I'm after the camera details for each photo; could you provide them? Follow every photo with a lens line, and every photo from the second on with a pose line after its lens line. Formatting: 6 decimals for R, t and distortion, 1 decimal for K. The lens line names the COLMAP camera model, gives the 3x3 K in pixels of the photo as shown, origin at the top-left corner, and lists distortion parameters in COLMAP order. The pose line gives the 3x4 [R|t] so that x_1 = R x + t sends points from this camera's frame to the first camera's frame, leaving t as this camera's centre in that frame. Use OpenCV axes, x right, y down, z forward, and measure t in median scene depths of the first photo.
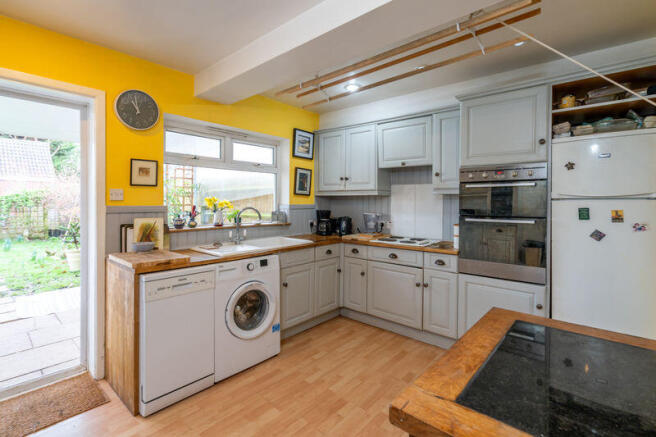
lens RADIAL K [[305.1, 0, 330.9], [0, 305.1, 205.0], [0, 0, 1]] dist [0.004065, 0.000090]
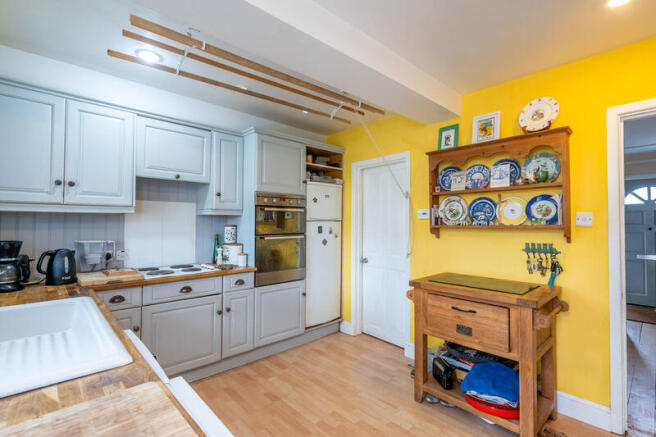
lens RADIAL K [[305.1, 0, 327.7], [0, 305.1, 217.3], [0, 0, 1]] dist [0.004065, 0.000090]
pose [[0.123109, 0.012418, 0.992315, -0.598467], [0.009438, 0.999862, -0.013683, -0.011358], [-0.992348, 0.011050, 0.122975, 0.559648]]
